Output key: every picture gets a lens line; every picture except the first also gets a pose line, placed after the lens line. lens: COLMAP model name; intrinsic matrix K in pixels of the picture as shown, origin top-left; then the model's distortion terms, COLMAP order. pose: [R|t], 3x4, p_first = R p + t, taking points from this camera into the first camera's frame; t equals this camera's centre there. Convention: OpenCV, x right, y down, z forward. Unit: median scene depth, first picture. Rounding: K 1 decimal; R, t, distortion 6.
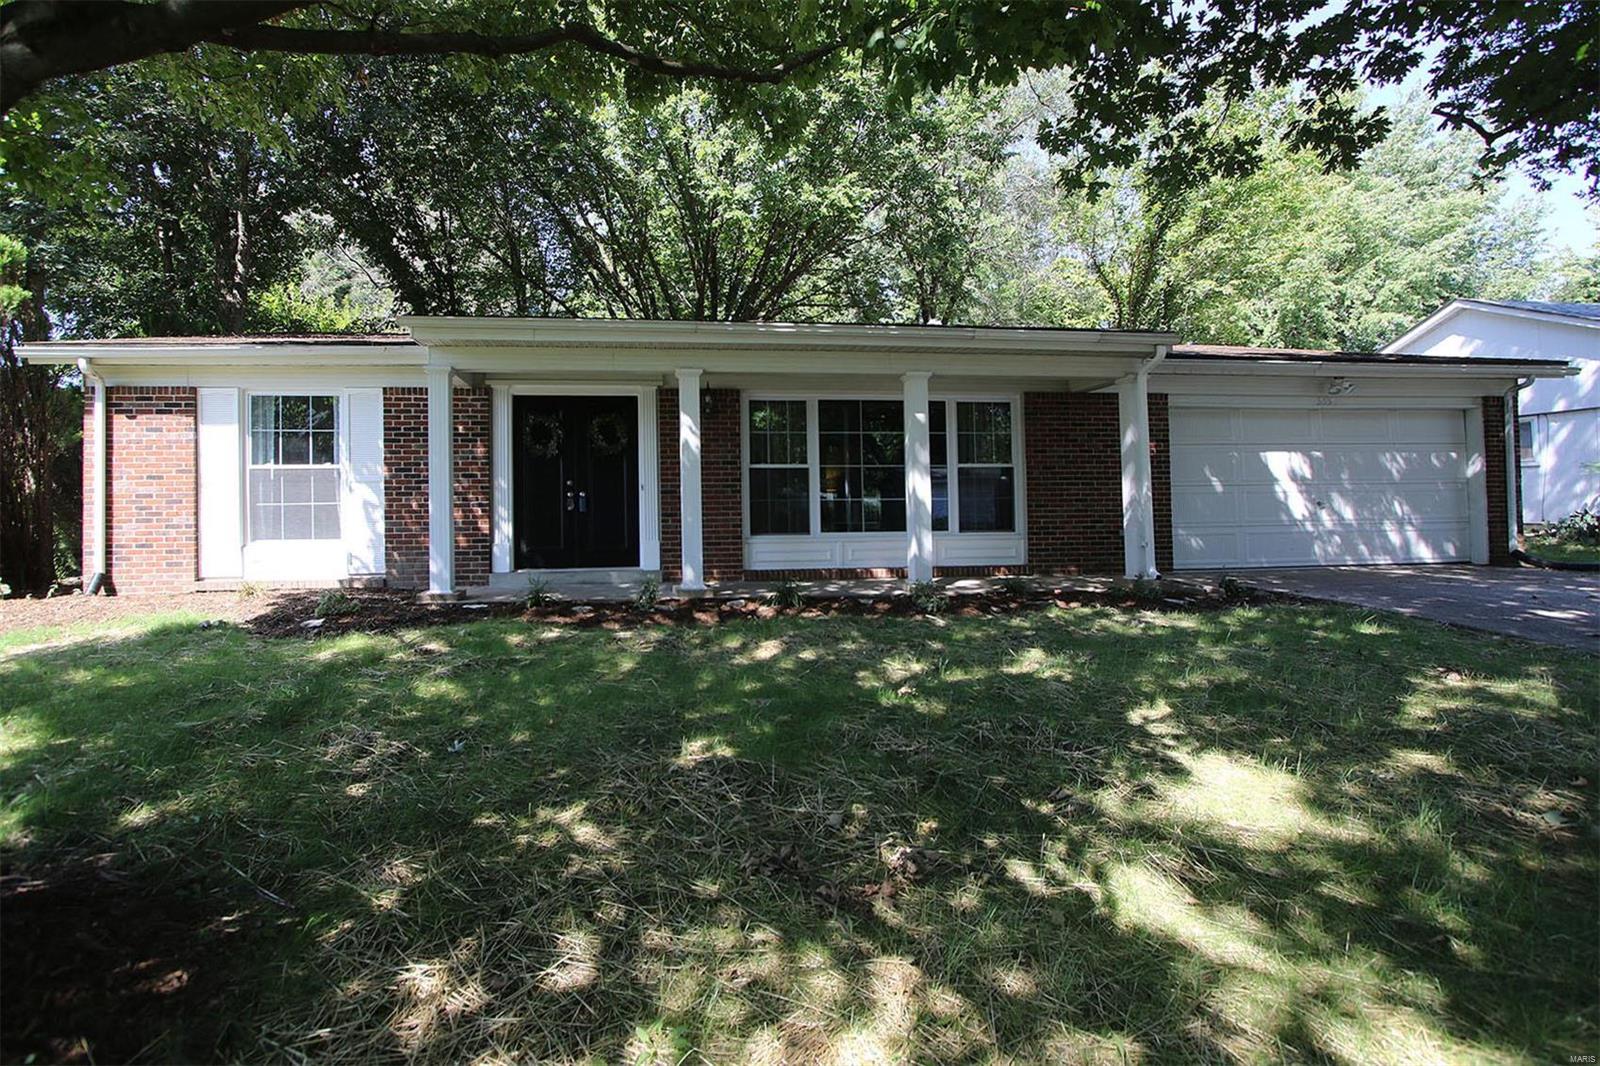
lens RADIAL K [[735.4, 0, 793.0], [0, 735.4, 518.6], [0, 0, 1]] dist [-0.001179, -0.000531]
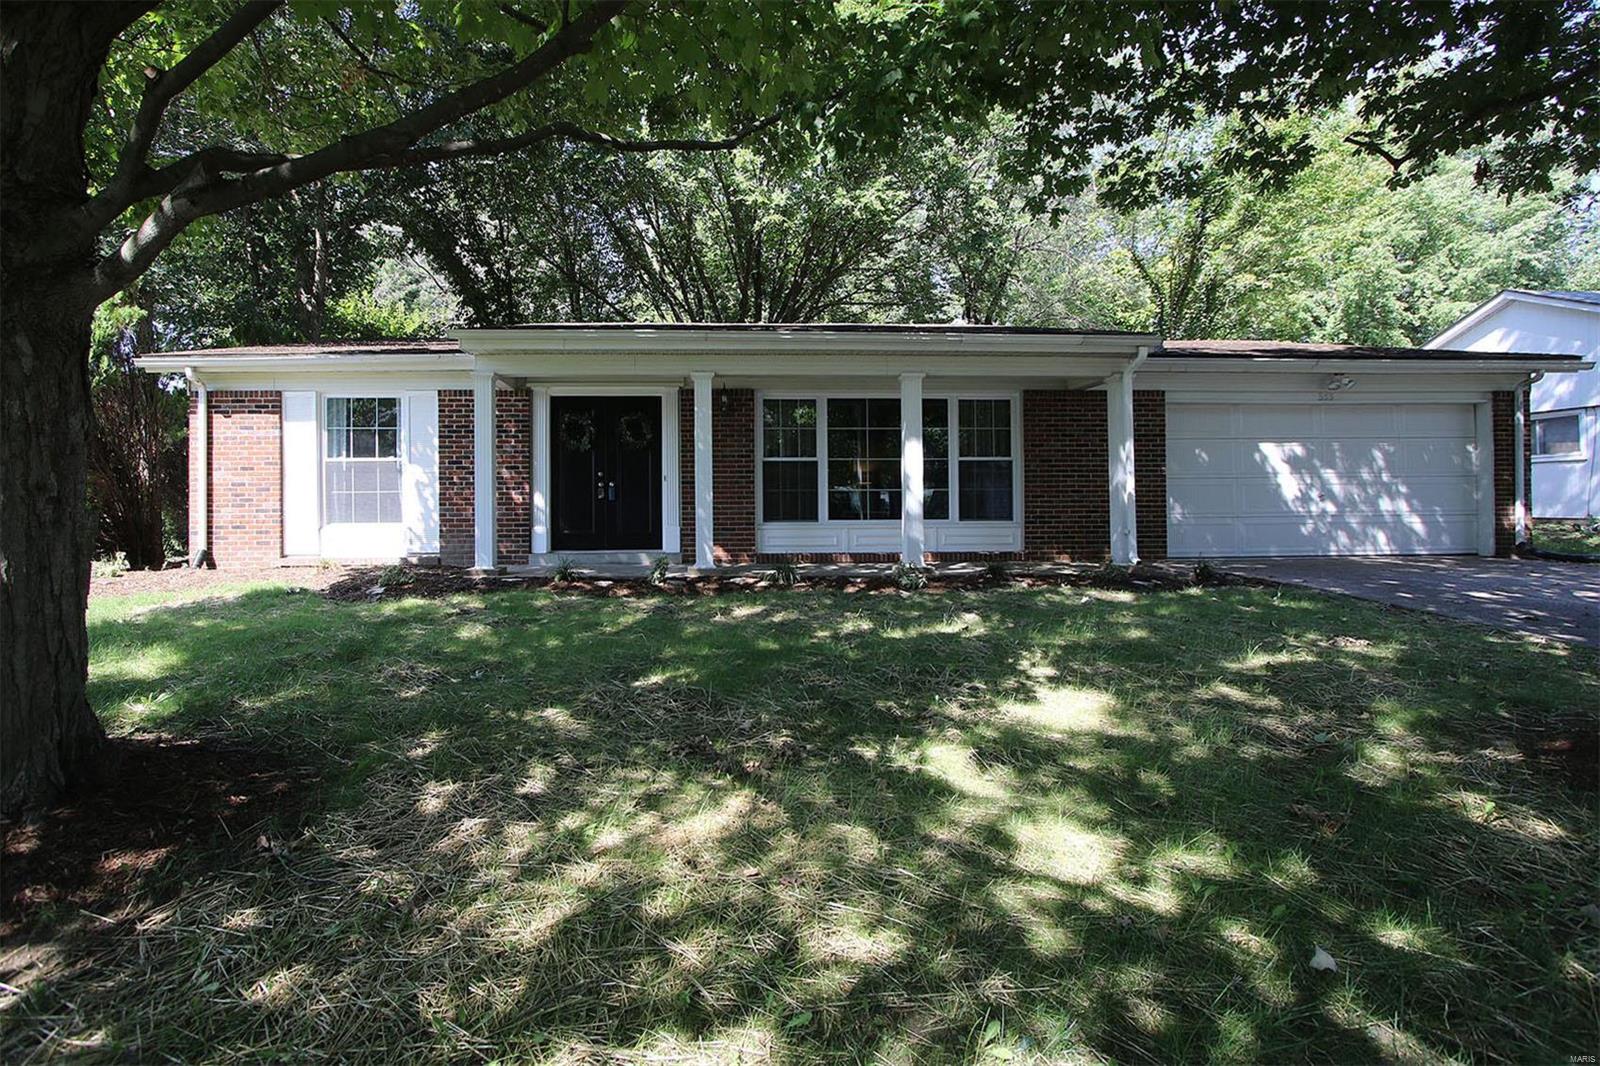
lens RADIAL K [[725.1, 0, 803.1], [0, 725.1, 516.2], [0, 0, 1]] dist [-0.002407, 0.000357]
pose [[0.998440, 0.004654, -0.055636, 0.067885], [-0.004322, 0.999972, 0.006084, 0.007647], [0.055662, -0.005834, 0.998433, -0.087810]]
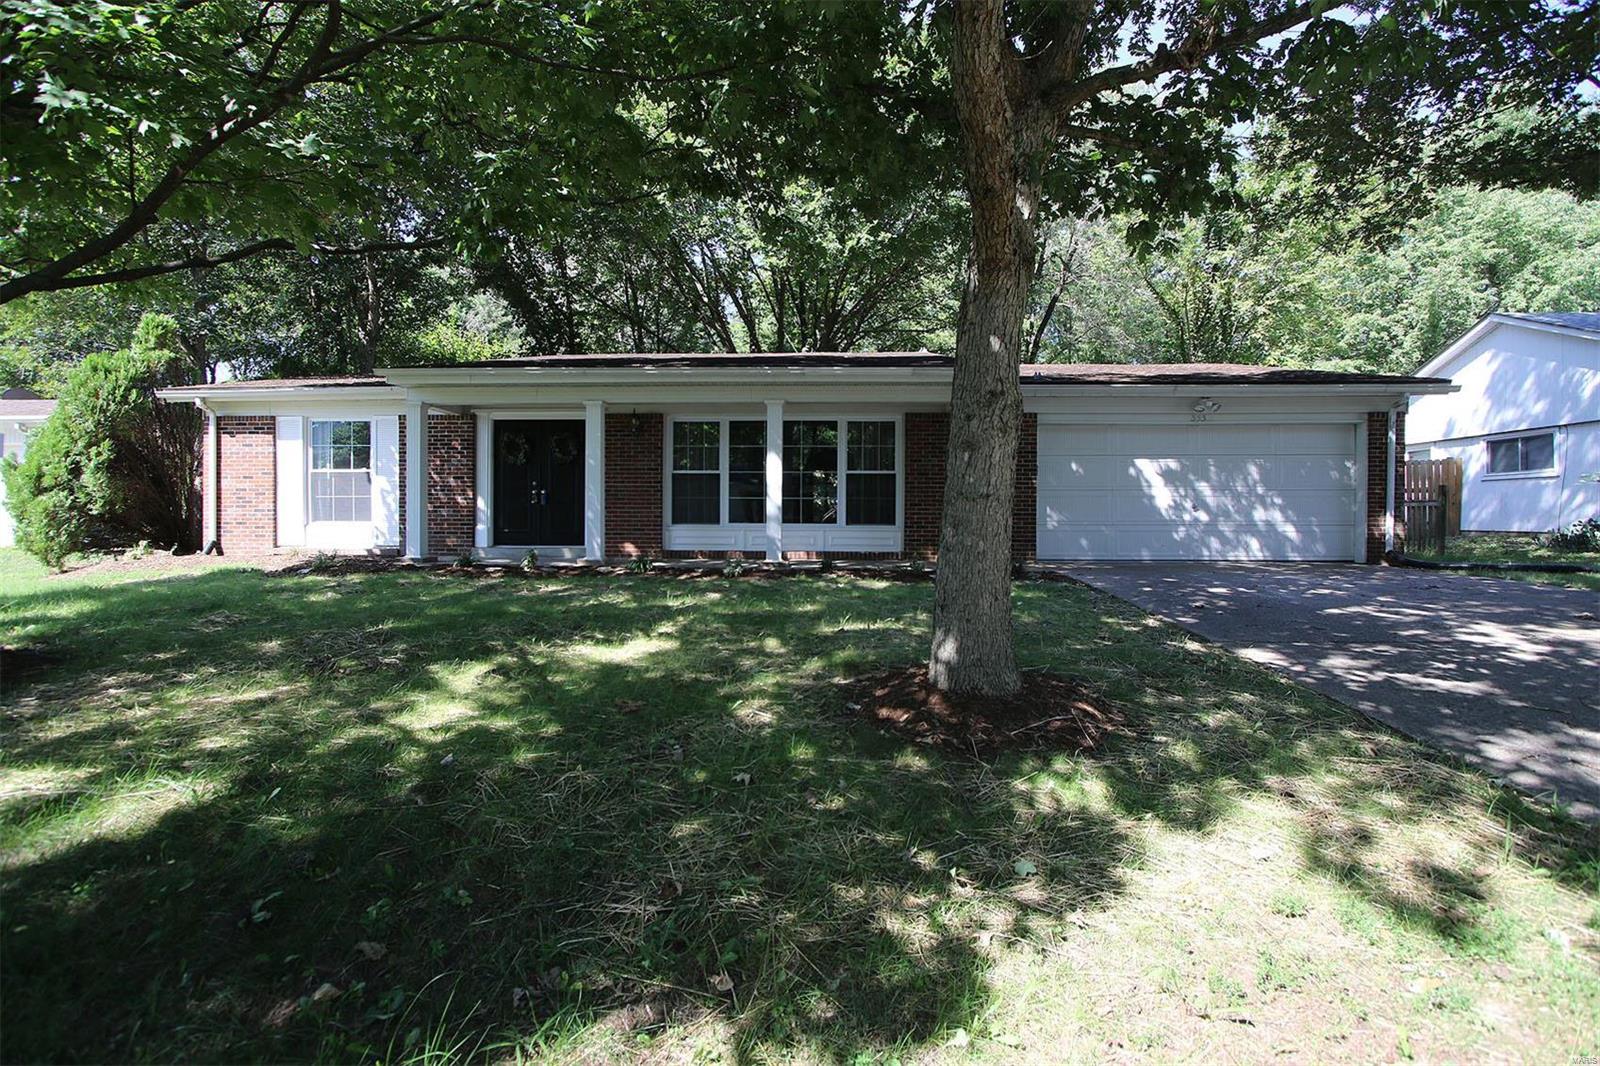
lens RADIAL K [[669.2, 0, 842.8], [0, 669.2, 532.4], [0, 0, 1]] dist [0.000316, -0.000042]
pose [[0.992484, 0.014782, -0.121481, 0.435484], [-0.012803, 0.999773, 0.017056, 0.014926], [0.121706, -0.015372, 0.992447, -0.176181]]
